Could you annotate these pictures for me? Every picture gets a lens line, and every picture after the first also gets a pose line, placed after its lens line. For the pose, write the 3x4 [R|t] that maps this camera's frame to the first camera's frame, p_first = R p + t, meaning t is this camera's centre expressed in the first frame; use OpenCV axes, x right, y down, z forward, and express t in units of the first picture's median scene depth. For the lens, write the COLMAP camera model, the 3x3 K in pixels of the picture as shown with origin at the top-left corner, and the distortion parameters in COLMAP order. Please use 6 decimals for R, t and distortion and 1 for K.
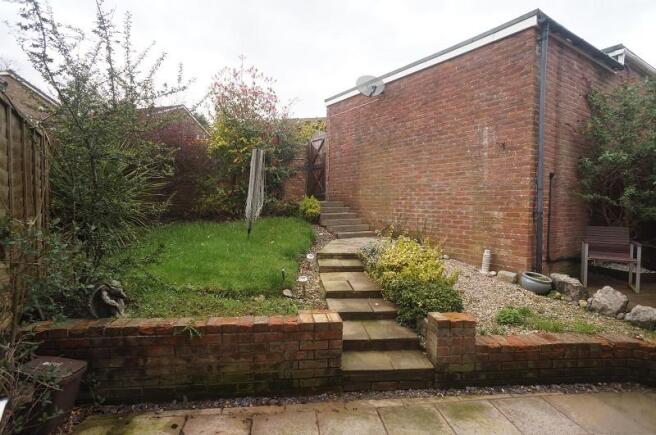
lens RADIAL K [[343.2, 0, 326.4], [0, 343.2, 215.0], [0, 0, 1]] dist [-0.073257, 0.047873]
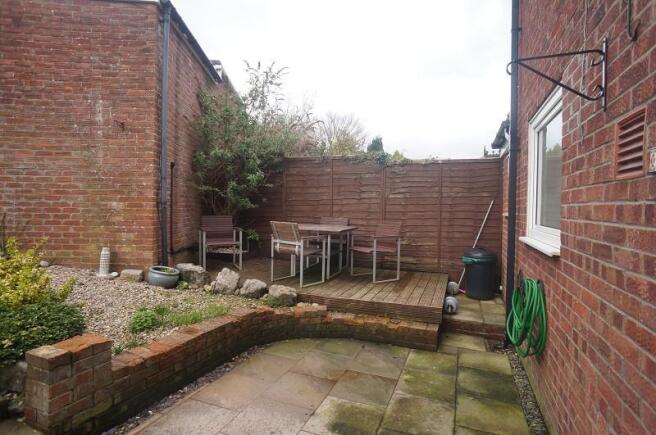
lens RADIAL K [[343.2, 0, 326.4], [0, 343.2, 215.0], [0, 0, 1]] dist [-0.073257, 0.047873]
pose [[0.483882, -0.026160, 0.874742, 0.019775], [0.021223, 0.999610, 0.018155, 0.020871], [-0.874876, 0.009780, 0.484248, 0.134283]]
